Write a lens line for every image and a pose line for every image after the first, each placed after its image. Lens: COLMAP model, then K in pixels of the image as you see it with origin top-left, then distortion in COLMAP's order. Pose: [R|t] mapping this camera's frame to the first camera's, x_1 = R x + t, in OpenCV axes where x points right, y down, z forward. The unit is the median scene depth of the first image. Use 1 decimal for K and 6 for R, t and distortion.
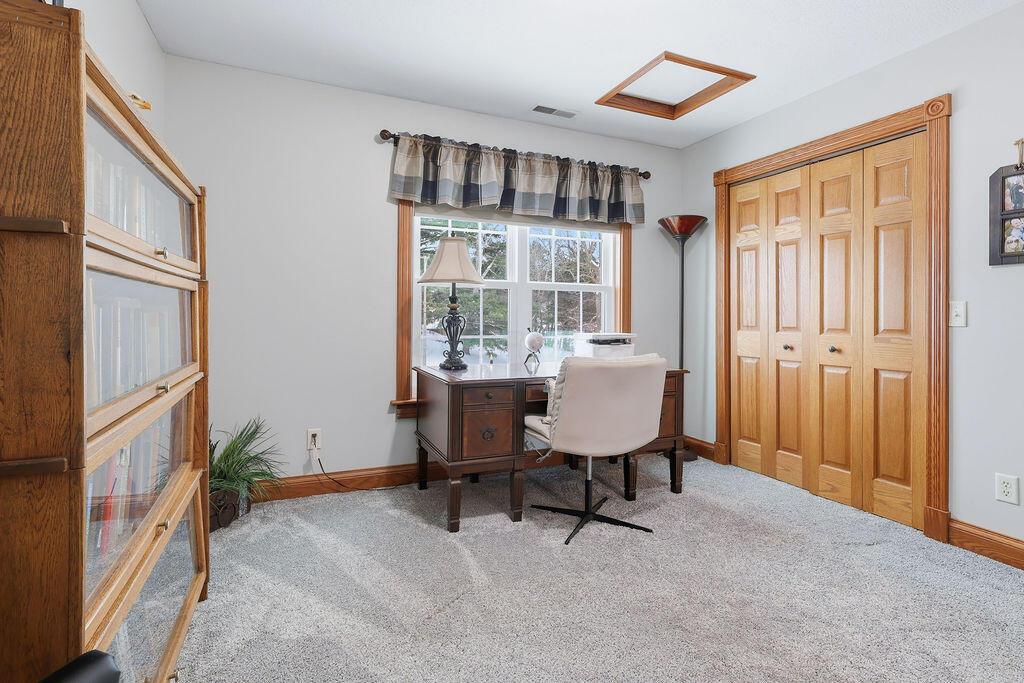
lens RADIAL K [[498.8, 0, 512.1], [0, 498.8, 315.2], [0, 0, 1]] dist [0.000868, -0.000073]
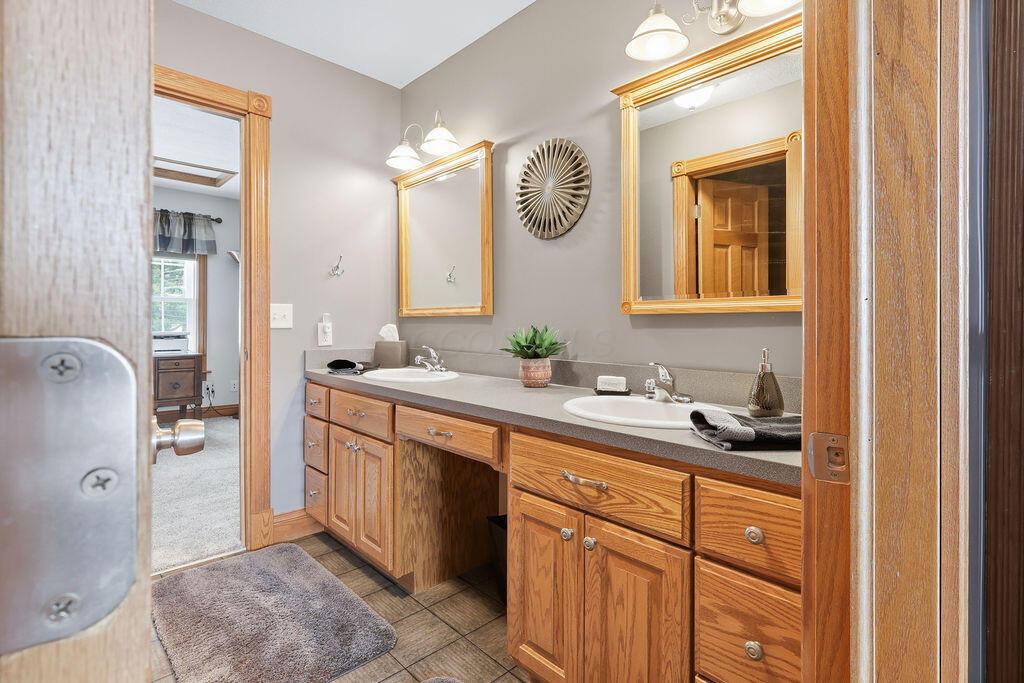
lens RADIAL K [[499.8, 0, 513.8], [0, 499.8, 327.3], [0, 0, 1]] dist [-0.000182, -0.000116]
pose [[0.938161, 0.000715, 0.346200, 0.645076], [-0.002997, 0.999977, 0.006058, 0.011656], [-0.346188, -0.006721, 0.938141, -0.706431]]
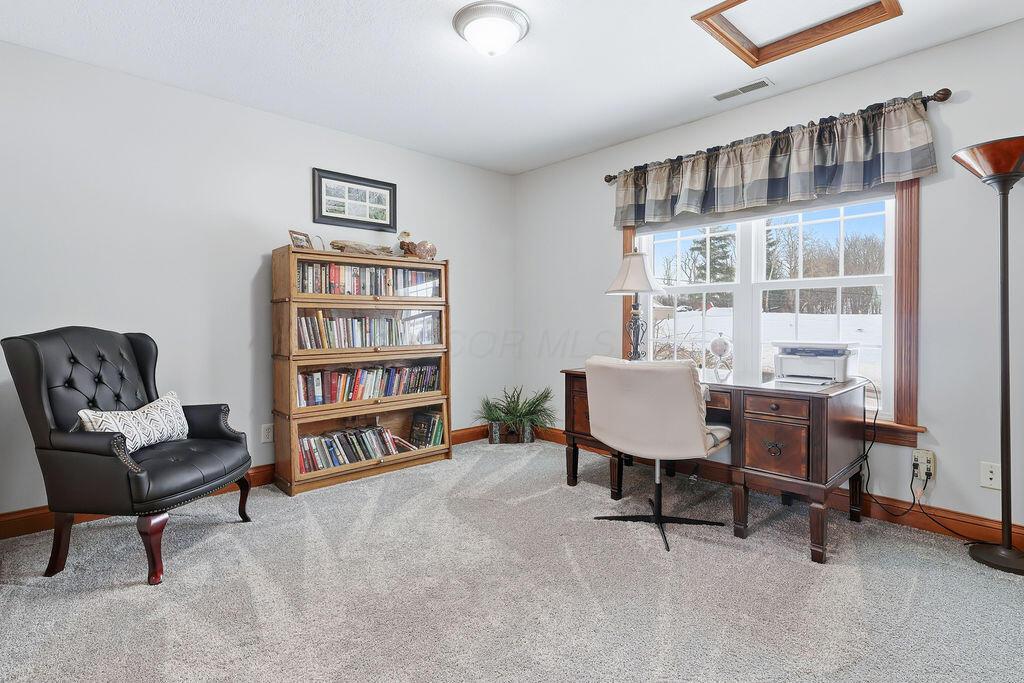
lens RADIAL K [[499.8, 0, 513.8], [0, 499.8, 327.3], [0, 0, 1]] dist [-0.000182, -0.000116]
pose [[0.332175, 0.003703, -0.943210, 0.788014], [0.007804, 0.999947, 0.006674, 0.006206], [0.943185, -0.009578, 0.332129, 0.313527]]
